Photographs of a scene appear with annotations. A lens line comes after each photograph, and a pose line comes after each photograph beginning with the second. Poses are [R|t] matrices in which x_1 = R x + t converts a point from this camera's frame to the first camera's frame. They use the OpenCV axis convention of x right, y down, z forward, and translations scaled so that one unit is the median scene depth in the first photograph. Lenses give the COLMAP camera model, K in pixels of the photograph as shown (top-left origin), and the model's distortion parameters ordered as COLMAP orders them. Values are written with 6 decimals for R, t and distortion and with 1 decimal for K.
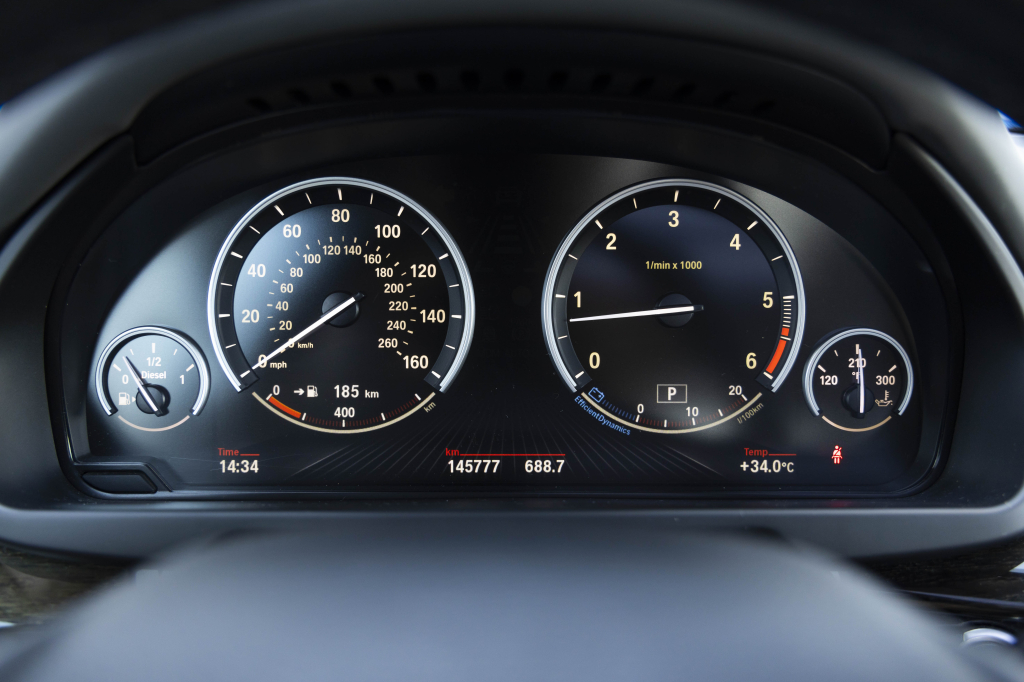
lens RADIAL K [[1006.1, 0, 510.6], [0, 1006.1, 336.6], [0, 0, 1]] dist [0.009312, 0.000000]
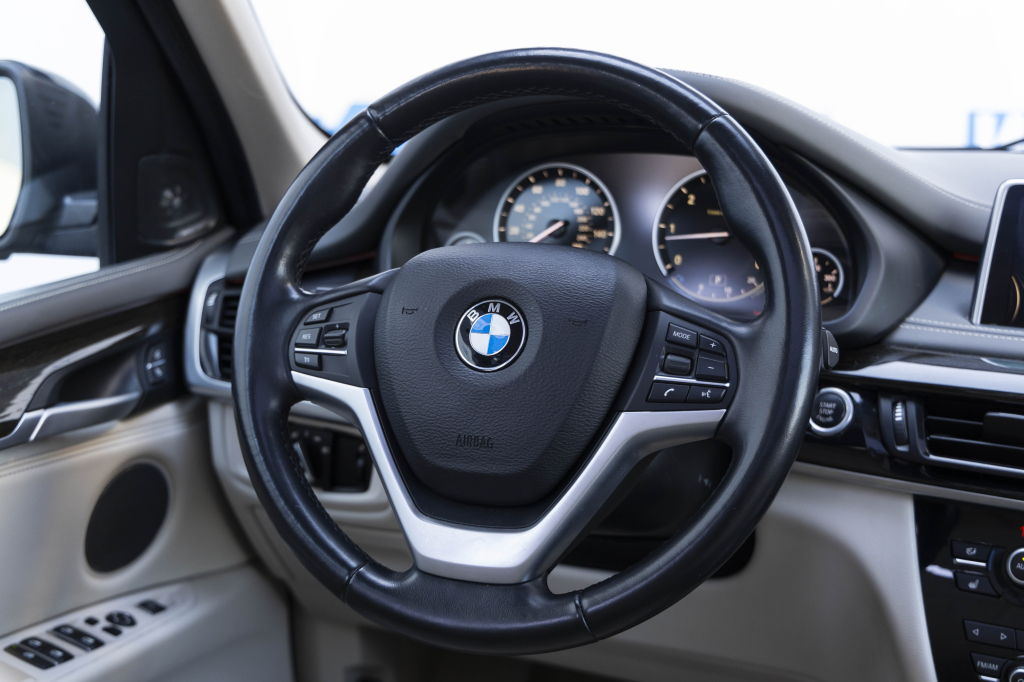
lens RADIAL K [[1524.7, 0, 515.2], [0, 1524.7, 340.6], [0, 0, 1]] dist [-0.008397, 0.000000]
pose [[0.928356, 0.062178, -0.366455, 0.883657], [-0.093499, 0.993272, -0.068332, 0.409945], [0.359741, 0.097699, 0.927923, -1.832353]]
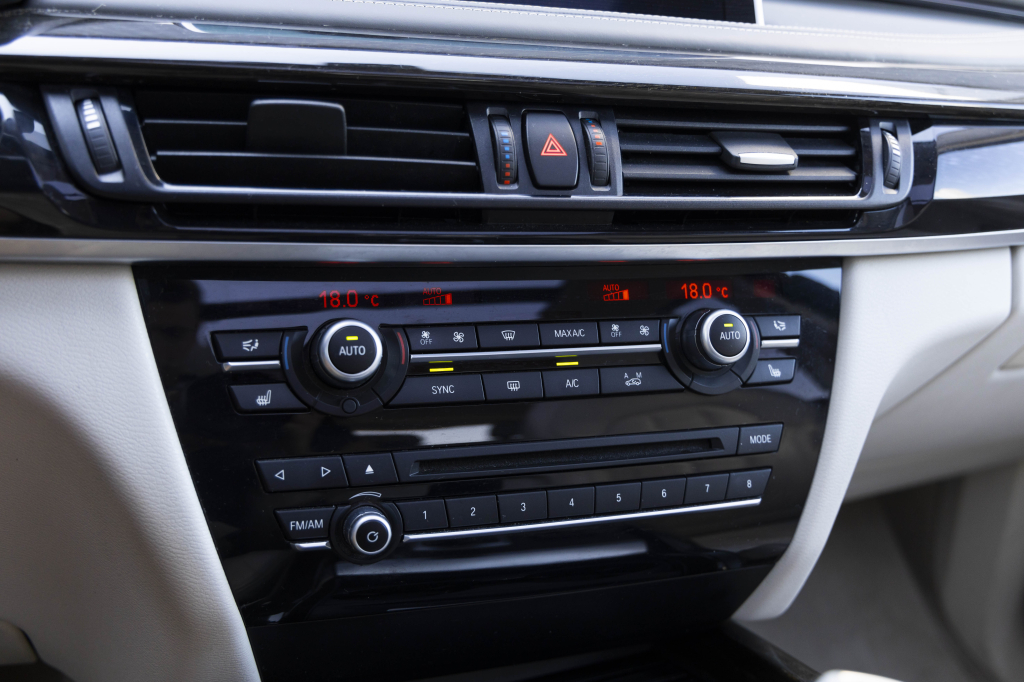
lens RADIAL K [[1006.1, 0, 512.1], [0, 1006.1, 335.7], [0, 0, 1]] dist [0.009312, 0.000000]
pose [[0.922527, -0.071115, 0.379324, 0.531352], [0.078713, 0.996887, -0.004539, 0.533182], [-0.377820, 0.034046, 0.925253, -0.145002]]
